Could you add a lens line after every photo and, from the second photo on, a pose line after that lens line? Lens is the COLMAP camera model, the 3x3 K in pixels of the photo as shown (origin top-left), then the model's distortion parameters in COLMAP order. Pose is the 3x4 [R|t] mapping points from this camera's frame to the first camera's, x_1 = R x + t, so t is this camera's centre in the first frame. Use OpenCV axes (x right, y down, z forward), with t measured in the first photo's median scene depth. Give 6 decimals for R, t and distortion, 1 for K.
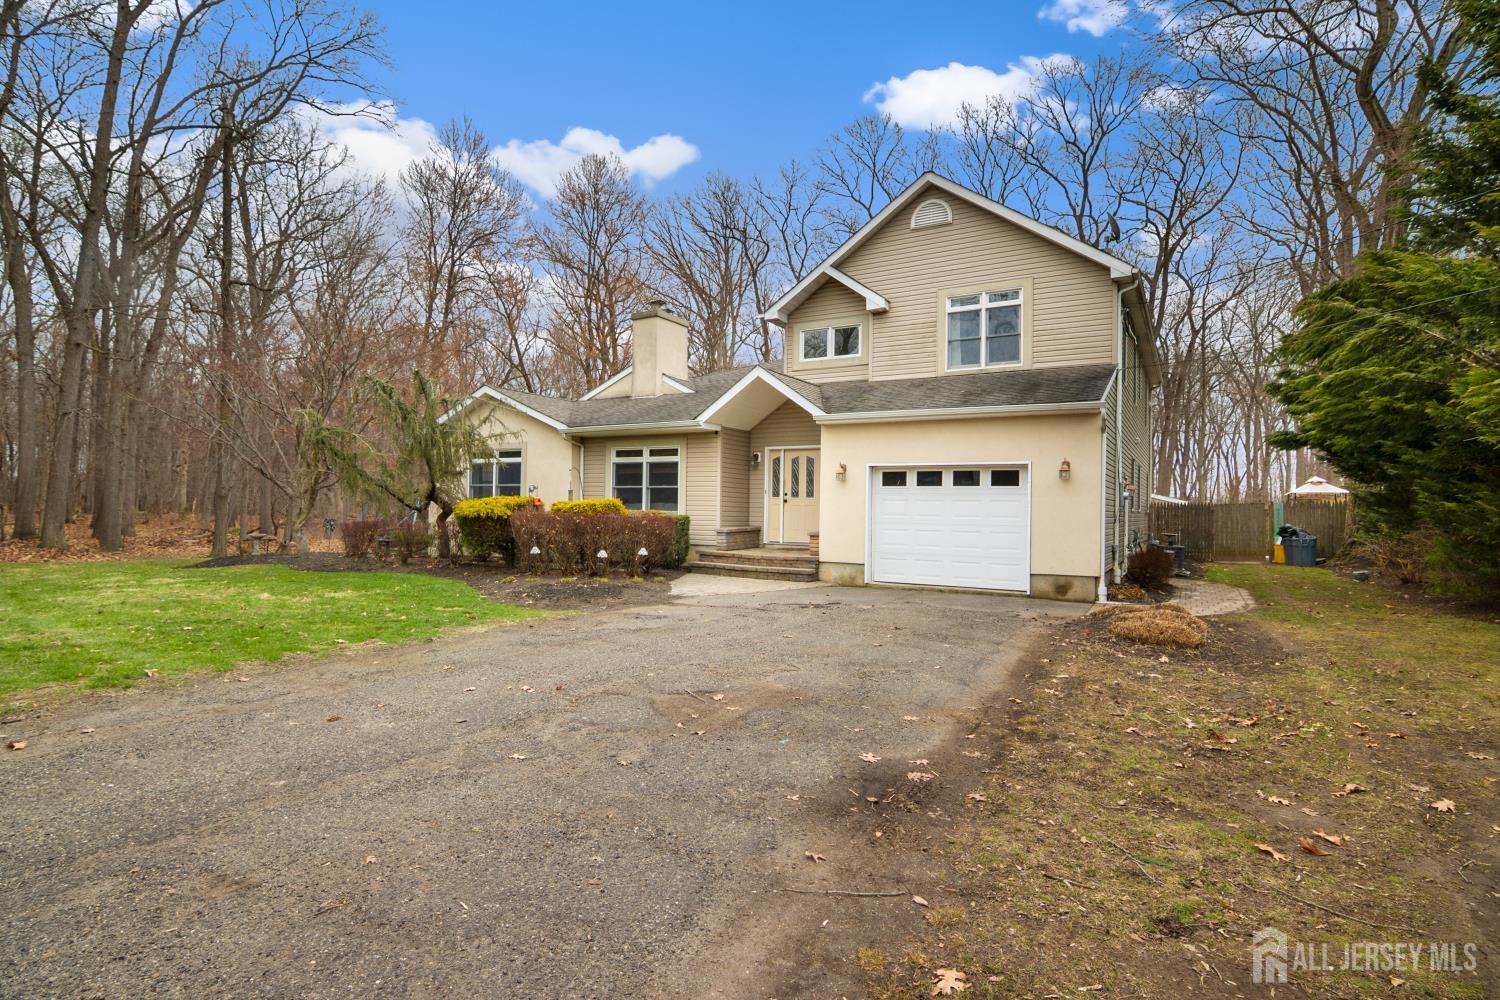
lens RADIAL K [[774.3, 0, 737.6], [0, 774.3, 502.8], [0, 0, 1]] dist [-0.005110, -0.006530]
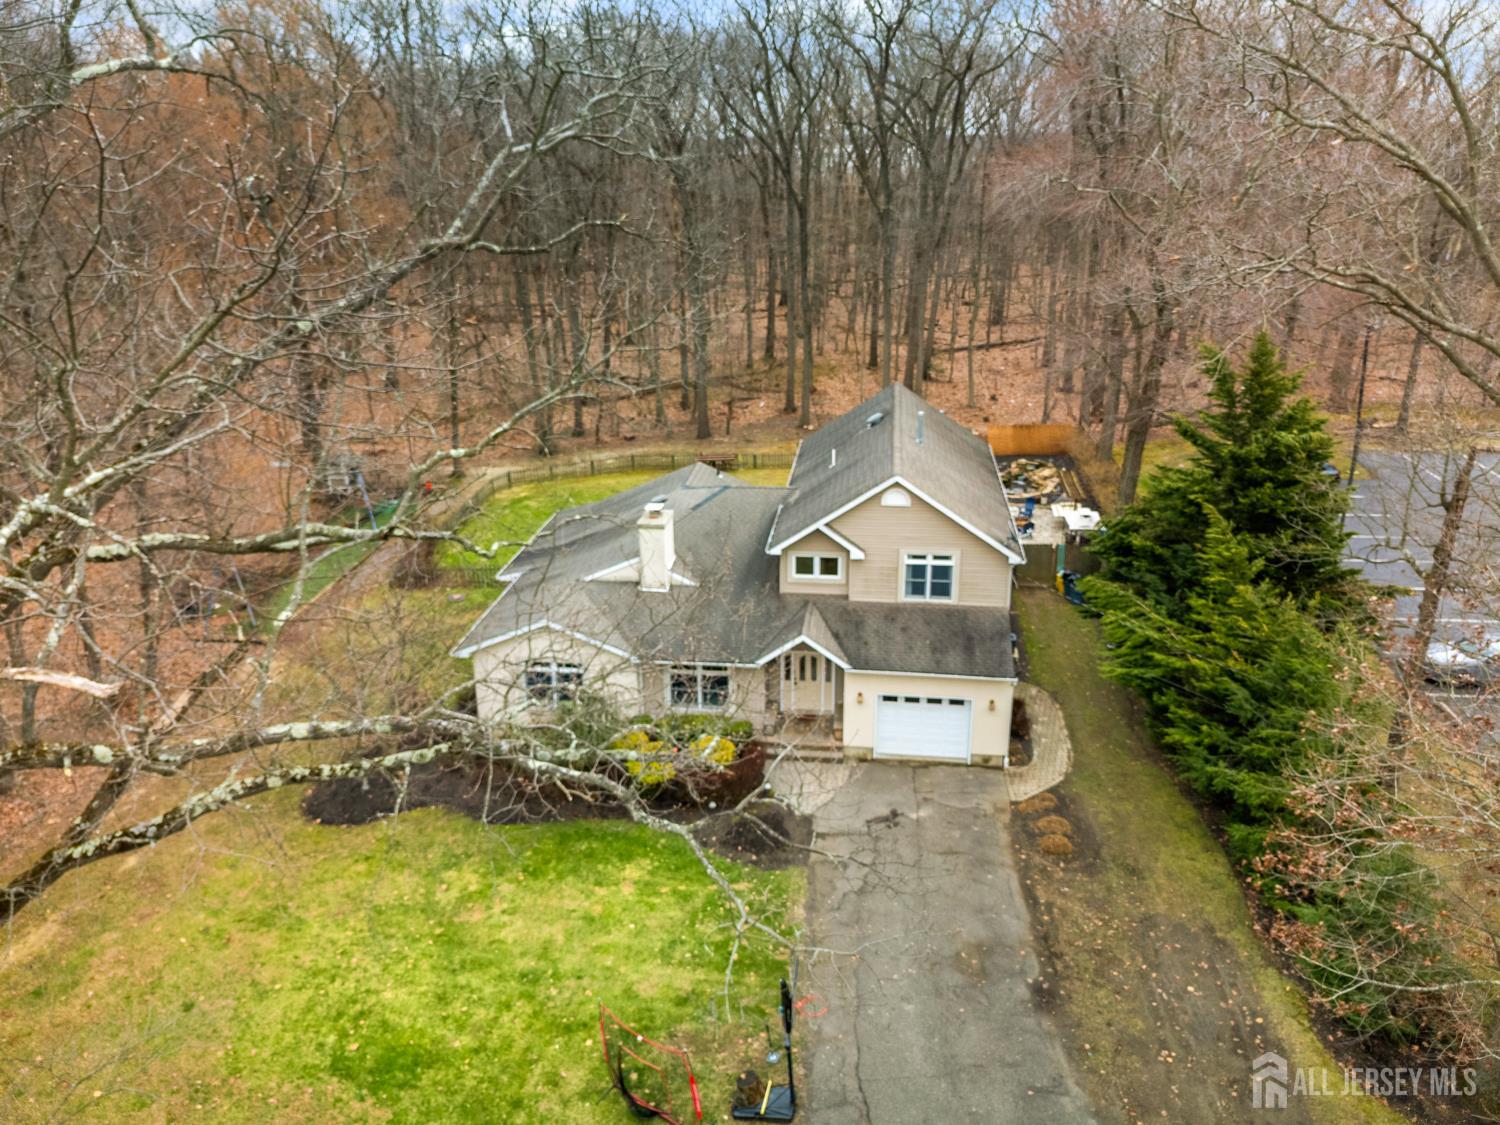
lens RADIAL K [[1116.7, 0, 749.1], [0, 1116.7, 568.6], [0, 0, 1]] dist [0.055395, -0.047866]
pose [[0.918303, -0.156378, 0.363684, -0.796696], [0.018134, 0.934327, 0.355955, -1.017367], [-0.395464, -0.320279, 0.860831, -0.743533]]
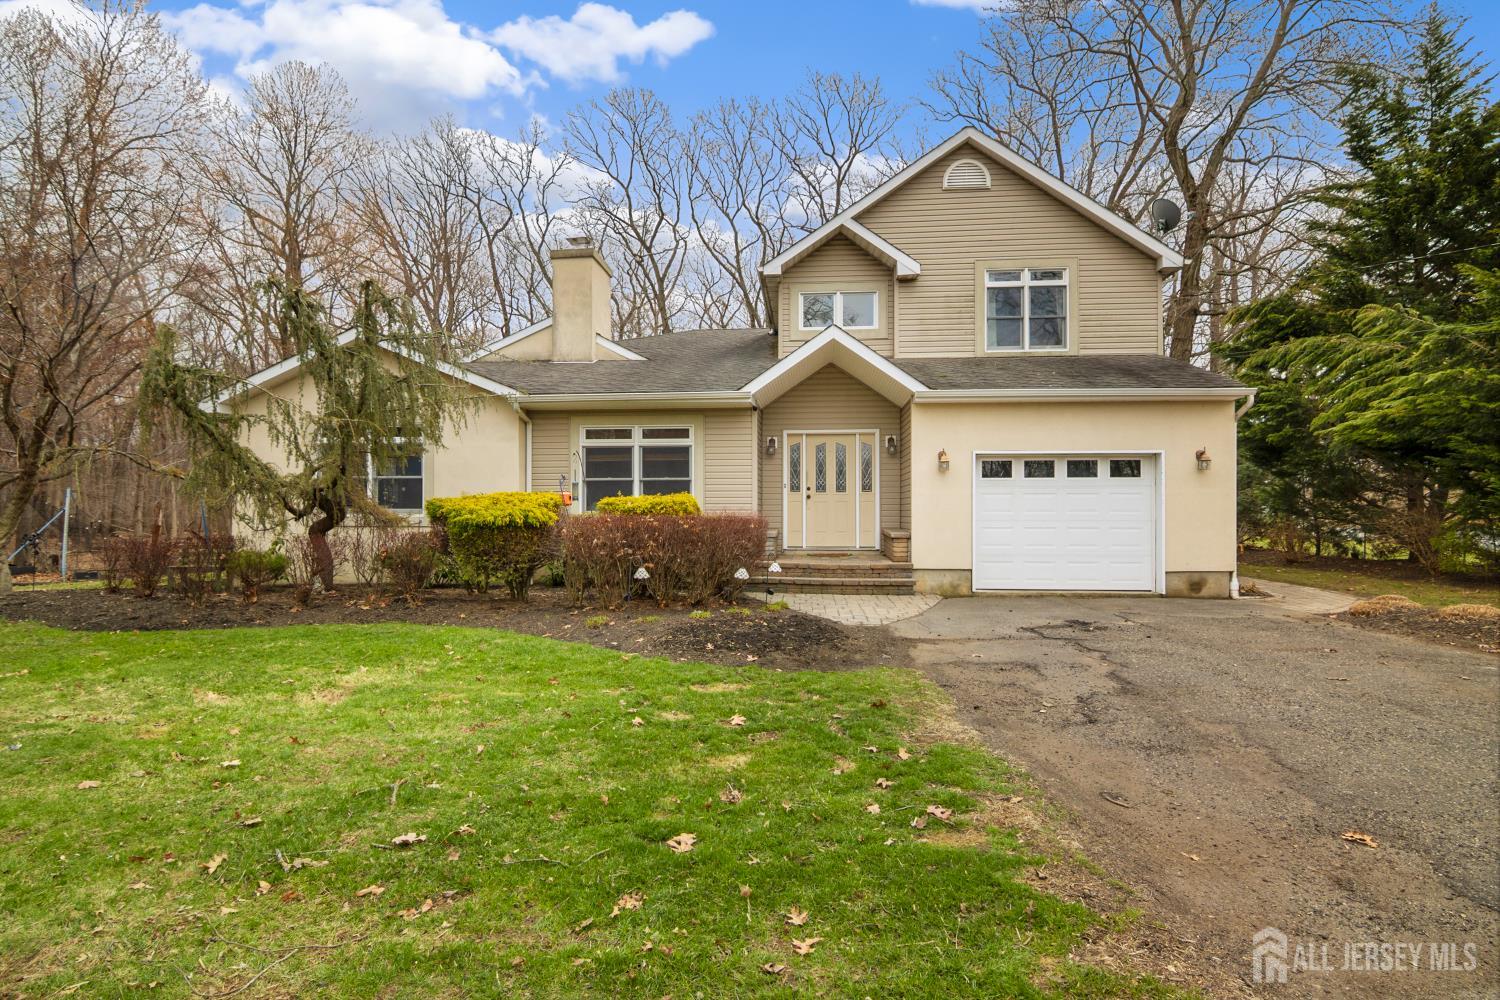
lens RADIAL K [[774.3, 0, 749.8], [0, 774.3, 510.1], [0, 0, 1]] dist [-0.005110, -0.006530]
pose [[0.899514, -0.013946, 0.436669, -0.380314], [0.009746, 0.999882, 0.011859, 0.001670], [-0.436783, -0.006412, 0.899544, 0.308297]]
